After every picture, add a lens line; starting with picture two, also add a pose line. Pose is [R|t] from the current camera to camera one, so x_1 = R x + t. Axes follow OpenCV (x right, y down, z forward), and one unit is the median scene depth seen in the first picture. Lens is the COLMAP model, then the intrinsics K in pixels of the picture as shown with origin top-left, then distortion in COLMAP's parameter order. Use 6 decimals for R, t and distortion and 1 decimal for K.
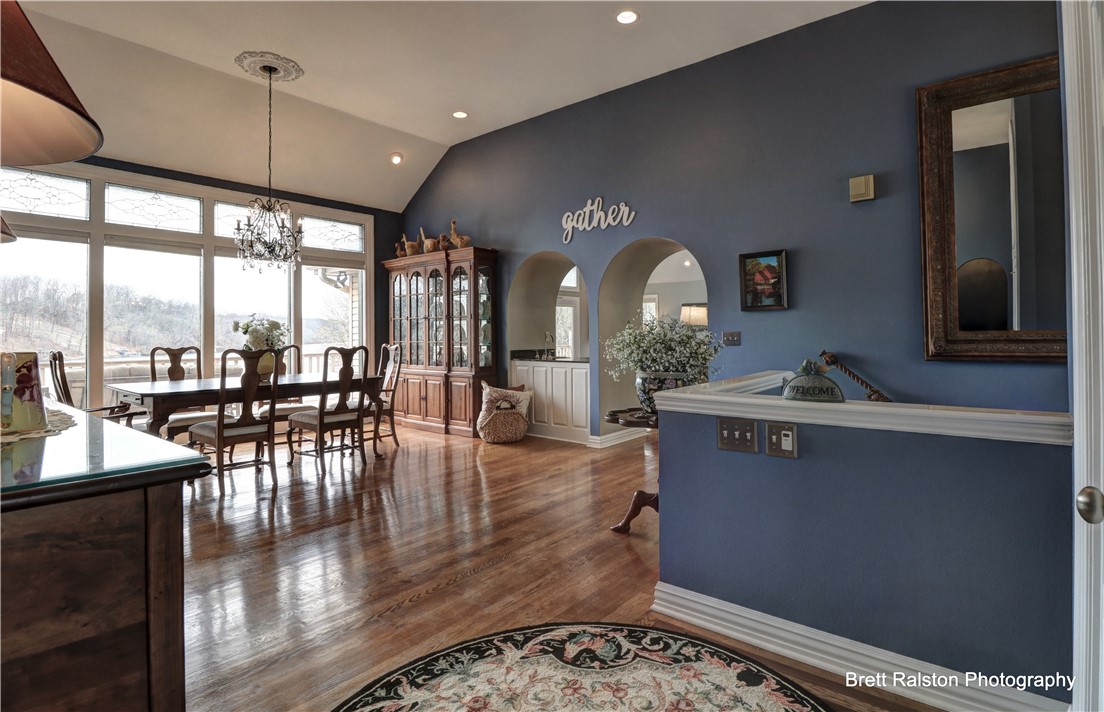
lens RADIAL K [[559.4, 0, 549.5], [0, 559.4, 355.2], [0, 0, 1]] dist [-0.003348, -0.000529]
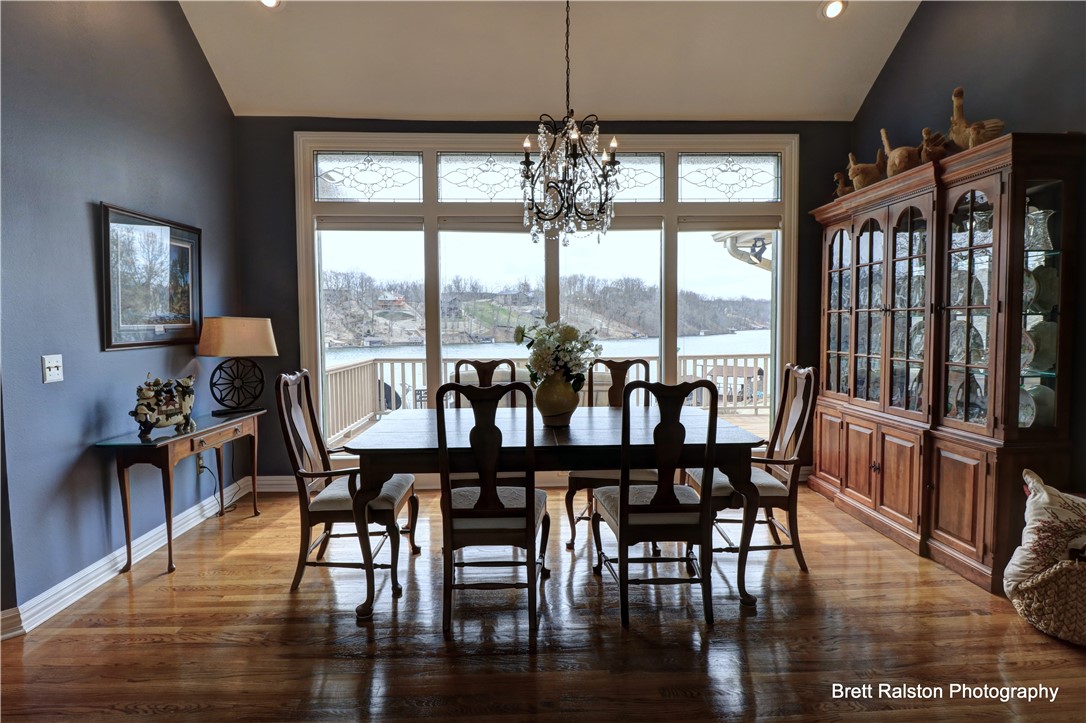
lens RADIAL K [[582.4, 0, 539.6], [0, 582.4, 353.1], [0, 0, 1]] dist [-0.012171, -0.003014]
pose [[0.684969, 0.036160, -0.727674, -0.057469], [-0.019711, 0.999322, 0.031104, -0.039340], [0.728305, -0.006962, 0.685217, 0.432953]]
